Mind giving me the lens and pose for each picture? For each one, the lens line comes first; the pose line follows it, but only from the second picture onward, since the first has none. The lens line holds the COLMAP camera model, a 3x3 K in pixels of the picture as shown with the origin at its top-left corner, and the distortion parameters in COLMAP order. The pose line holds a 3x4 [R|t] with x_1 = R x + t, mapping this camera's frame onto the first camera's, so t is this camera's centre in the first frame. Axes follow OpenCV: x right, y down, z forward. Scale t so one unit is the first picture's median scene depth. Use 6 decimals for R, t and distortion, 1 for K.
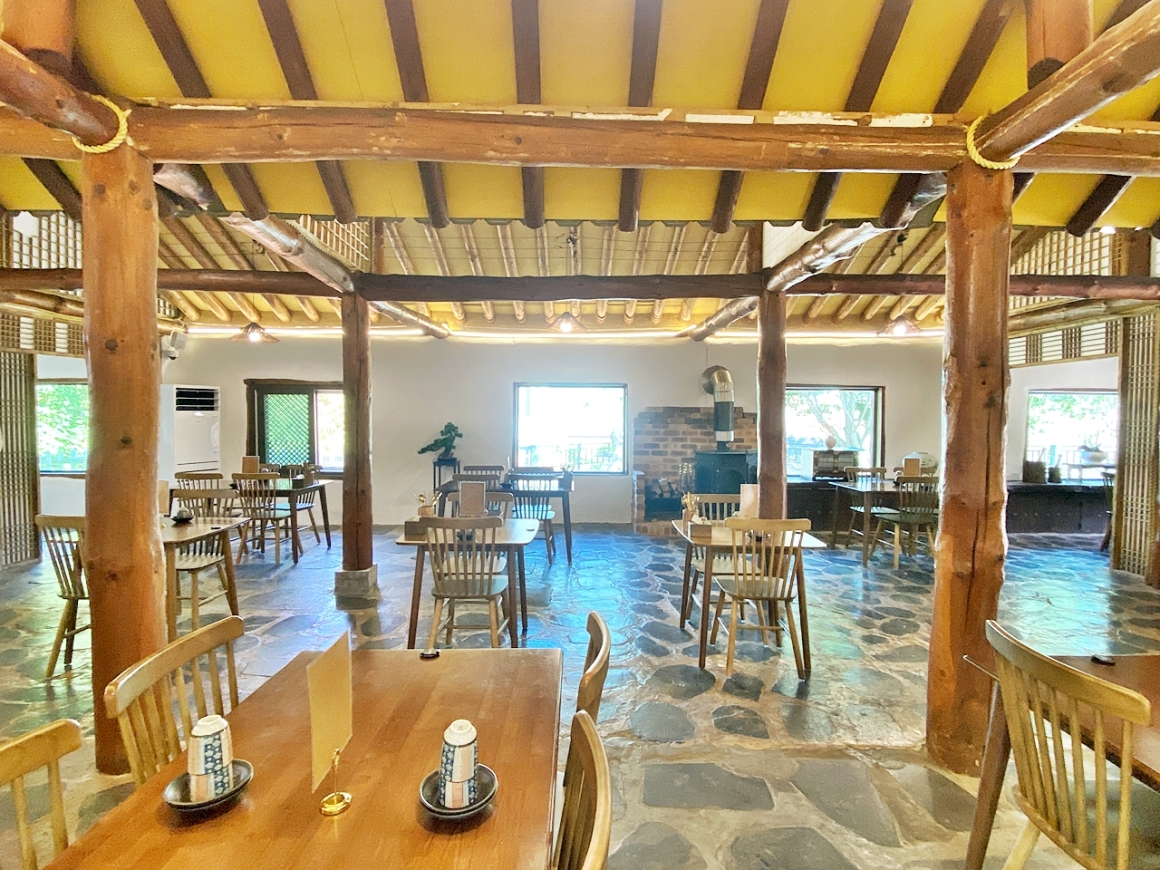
lens RADIAL K [[565.3, 0, 580.0], [0, 565.3, 435.0], [0, 0, 1]] dist [0.032196, -0.026367]
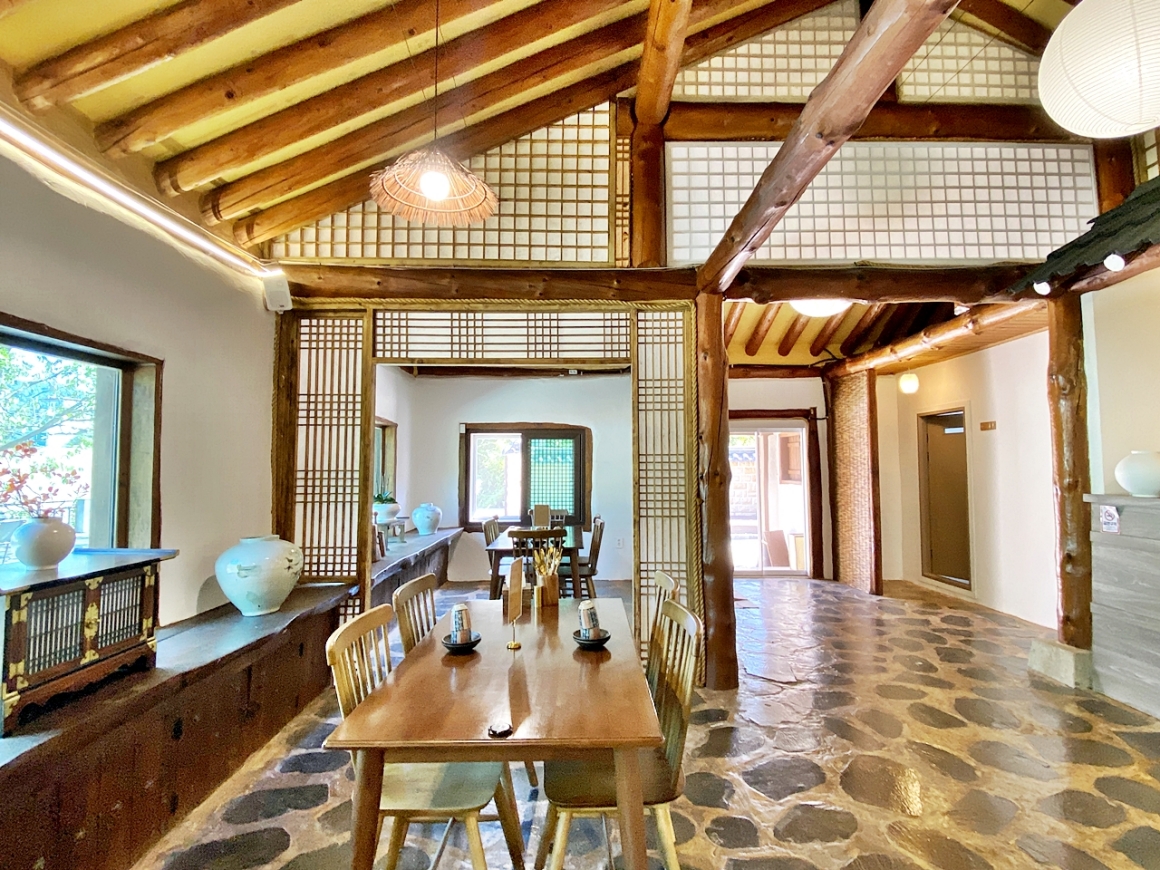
lens RADIAL K [[565.3, 0, 580.0], [0, 565.3, 435.0], [0, 0, 1]] dist [0.032196, -0.026367]
pose [[-0.015440, 0.045896, 0.998827, 0.189158], [0.029708, 0.998526, -0.045423, -0.015240], [-0.999439, 0.028972, -0.016780, 0.775229]]
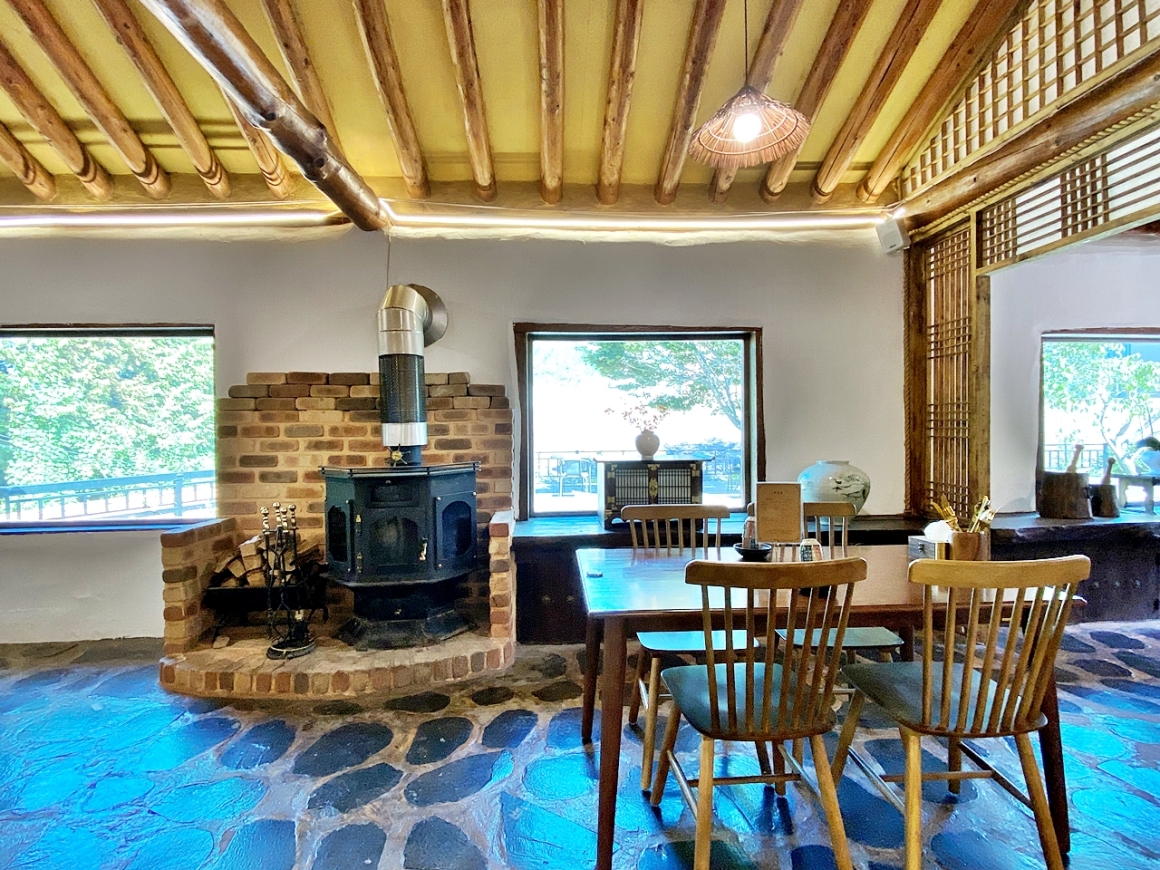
lens RADIAL K [[565.3, 0, 580.0], [0, 565.3, 435.0], [0, 0, 1]] dist [0.032196, -0.026367]
pose [[0.997162, -0.023589, 0.071494, 0.354374], [0.024706, 0.999585, -0.014781, 0.011678], [-0.071116, 0.016505, 0.997332, 0.544543]]
